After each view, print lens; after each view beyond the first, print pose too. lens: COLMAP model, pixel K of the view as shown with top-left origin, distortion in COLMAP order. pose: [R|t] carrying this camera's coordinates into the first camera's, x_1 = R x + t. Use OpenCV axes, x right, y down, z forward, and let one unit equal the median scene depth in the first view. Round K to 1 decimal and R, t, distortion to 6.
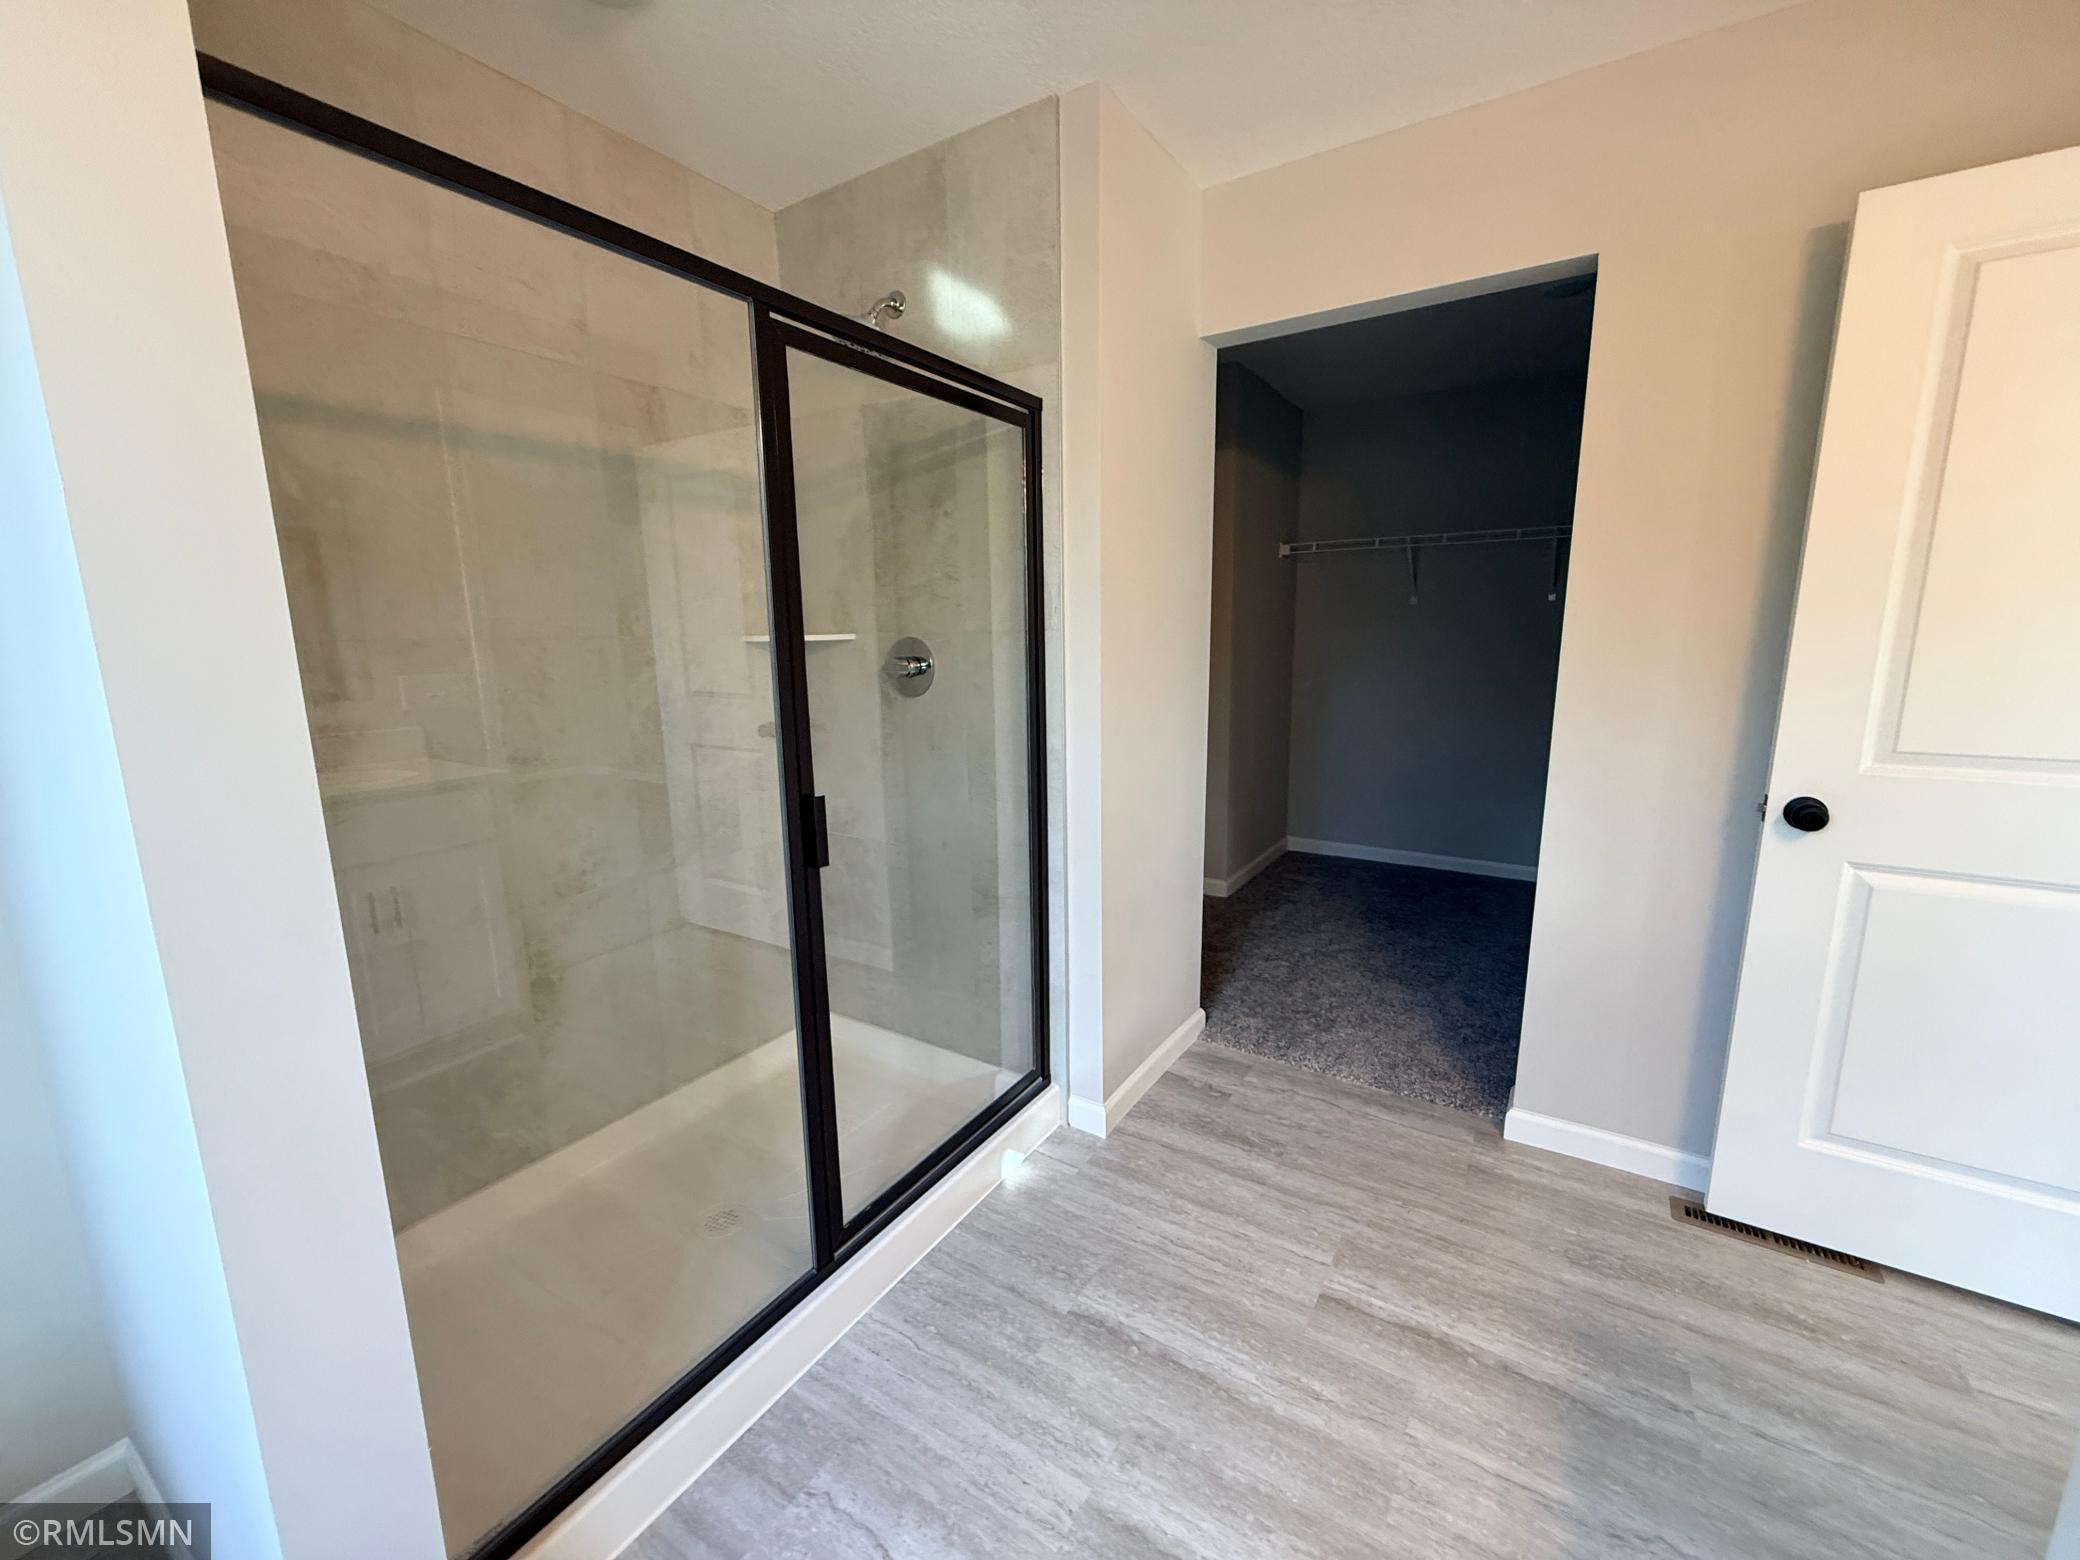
lens RADIAL K [[830.7, 0, 1038.0], [0, 830.7, 781.4], [0, 0, 1]] dist [0.001660, -0.000638]
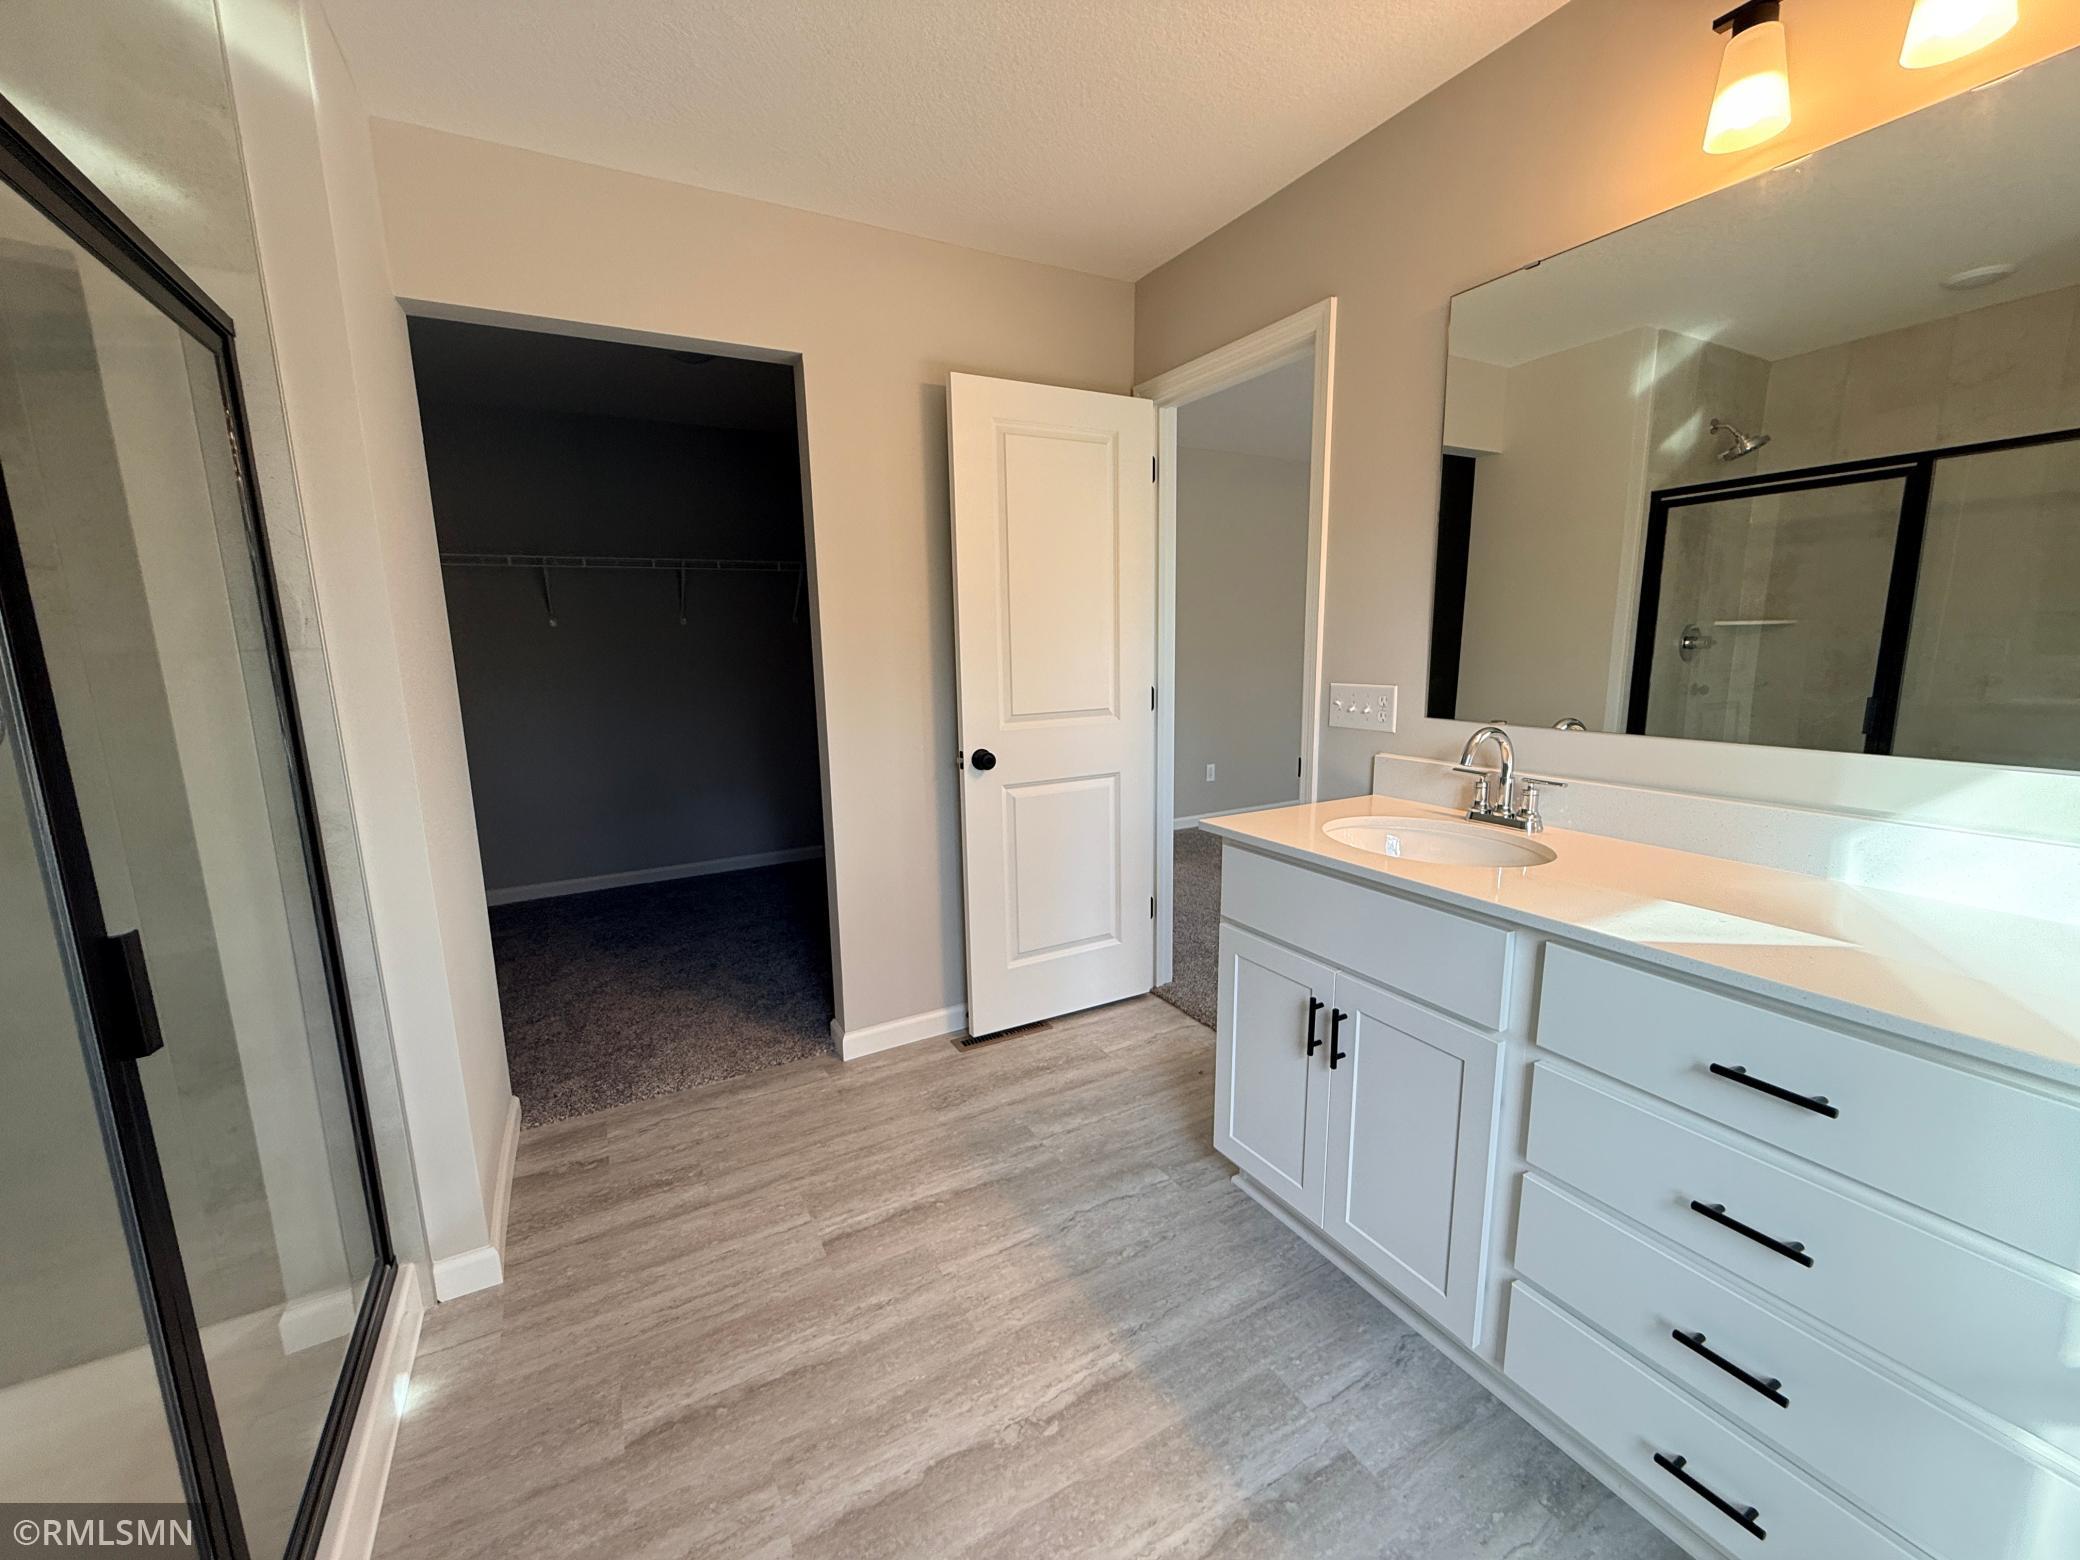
lens RADIAL K [[830.7, 0, 1038.0], [0, 830.7, 781.4], [0, 0, 1]] dist [0.001660, -0.000638]
pose [[0.473366, -0.147488, 0.868431, -0.393578], [0.174057, 0.982106, 0.071919, -0.015348], [-0.863498, 0.117113, 0.490567, 0.141085]]
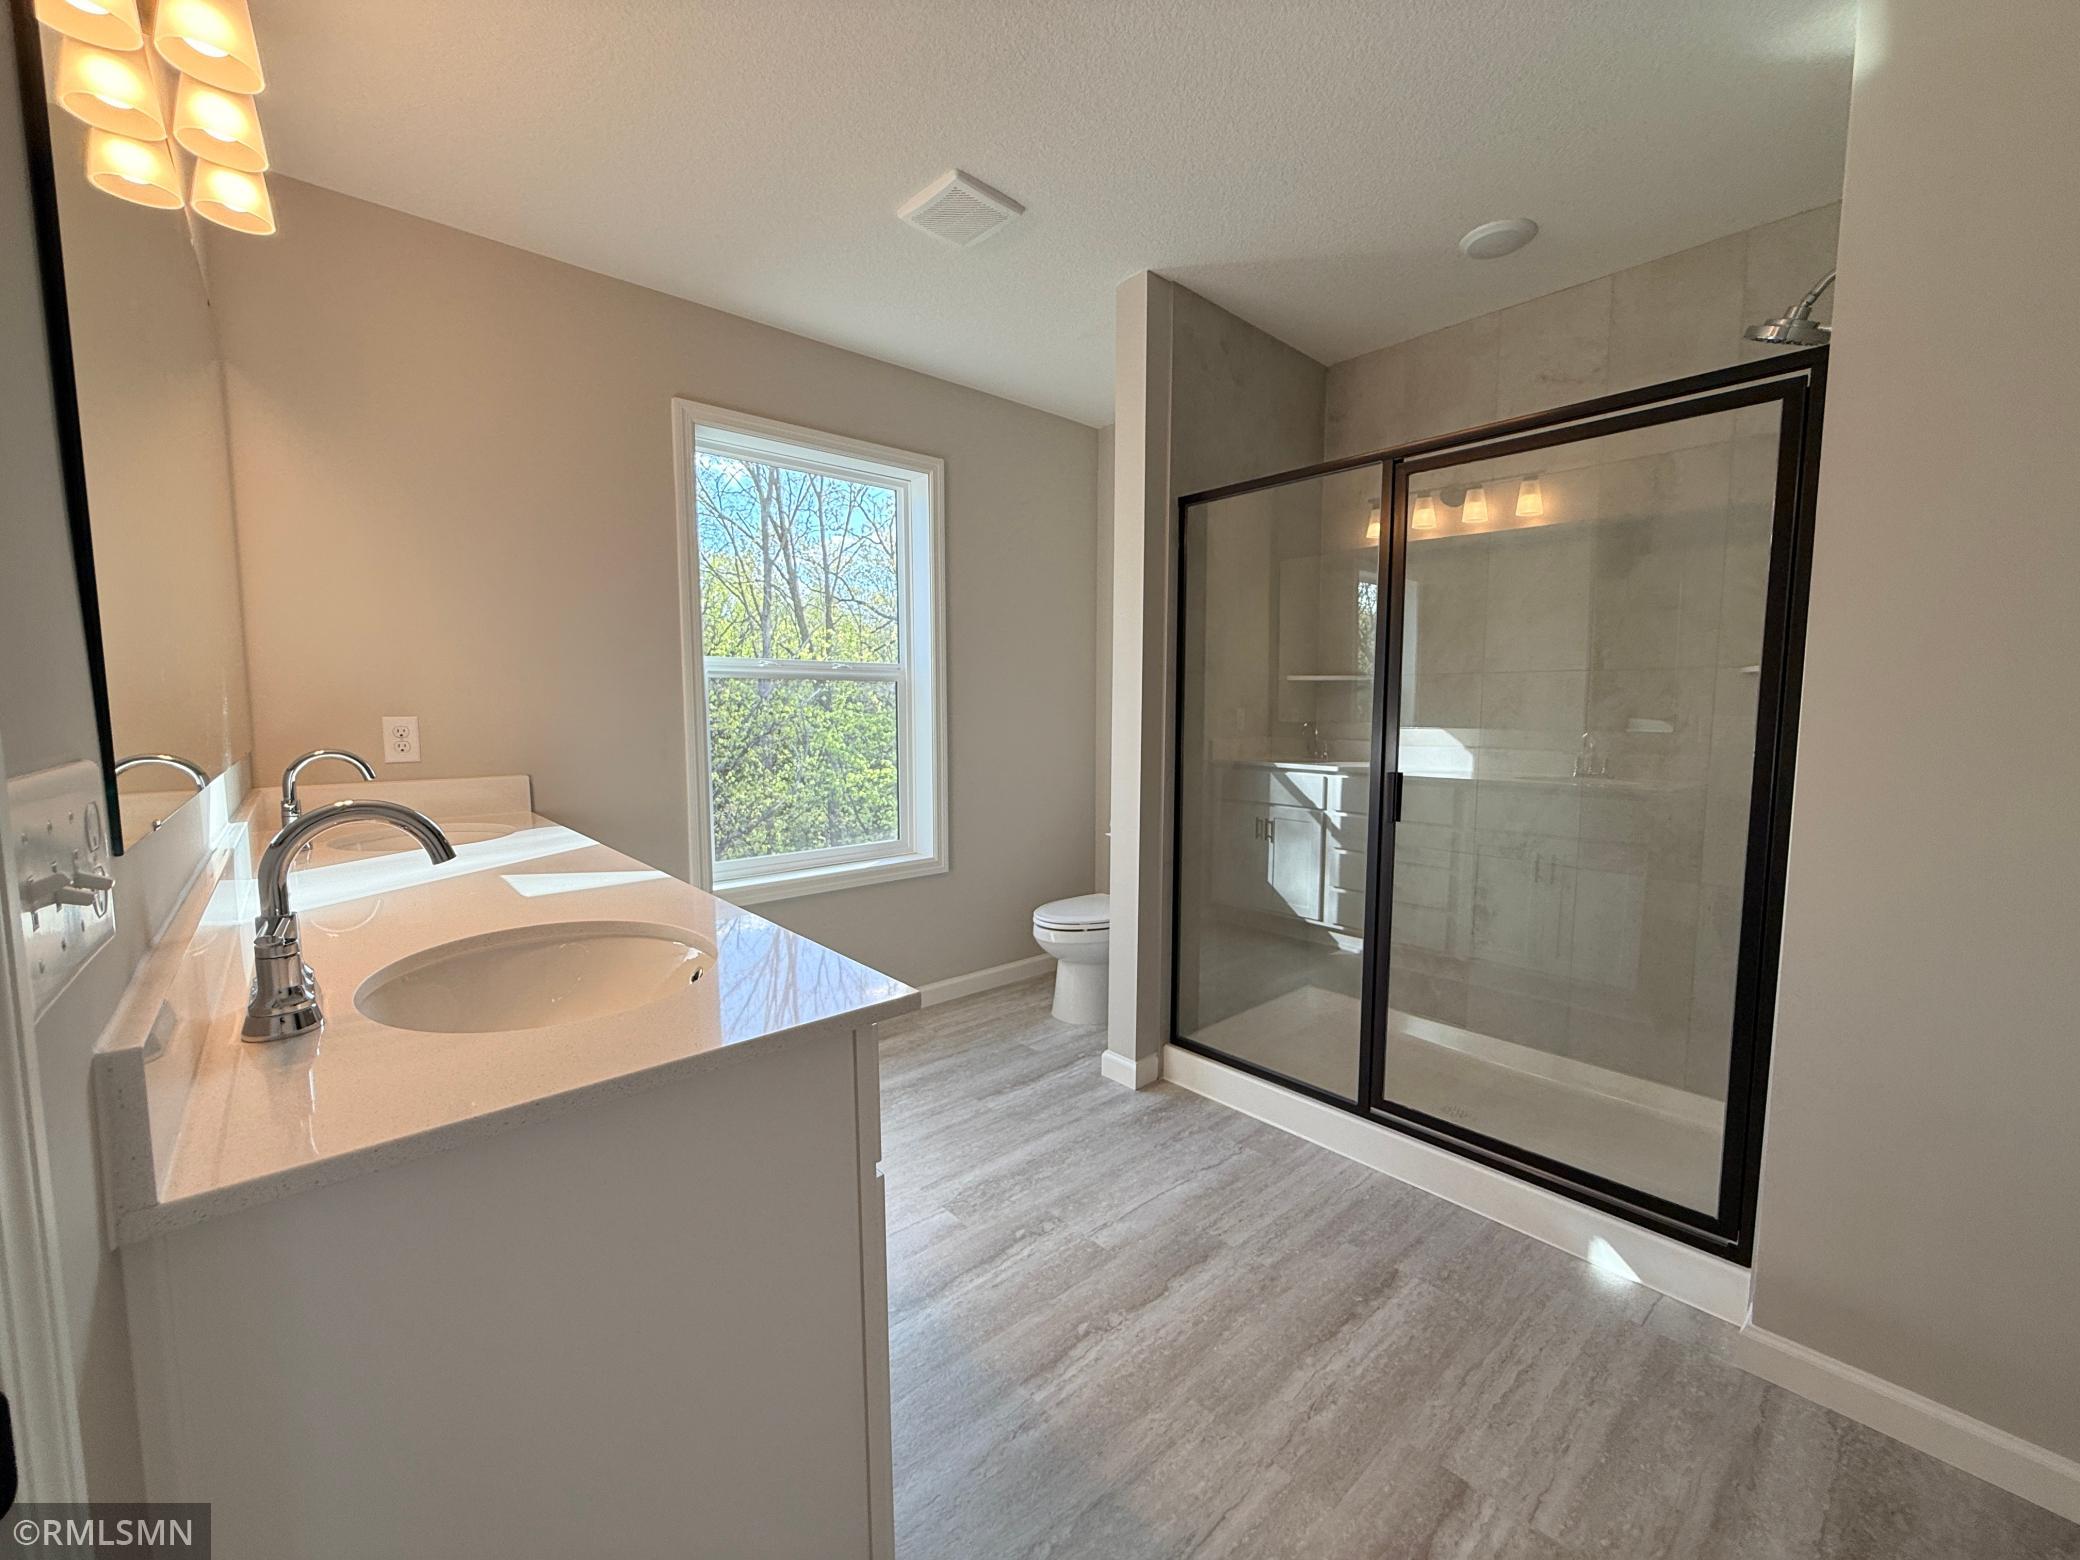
lens RADIAL K [[827.7, 0, 1037.0], [0, 827.7, 781.0], [0, 0, 1]] dist [-0.001170, -0.000143]
pose [[-0.270723, 0.106044, -0.956799, 1.124343], [-0.174791, 0.971978, 0.157183, -0.074987], [0.946656, 0.209793, -0.244601, 0.671237]]
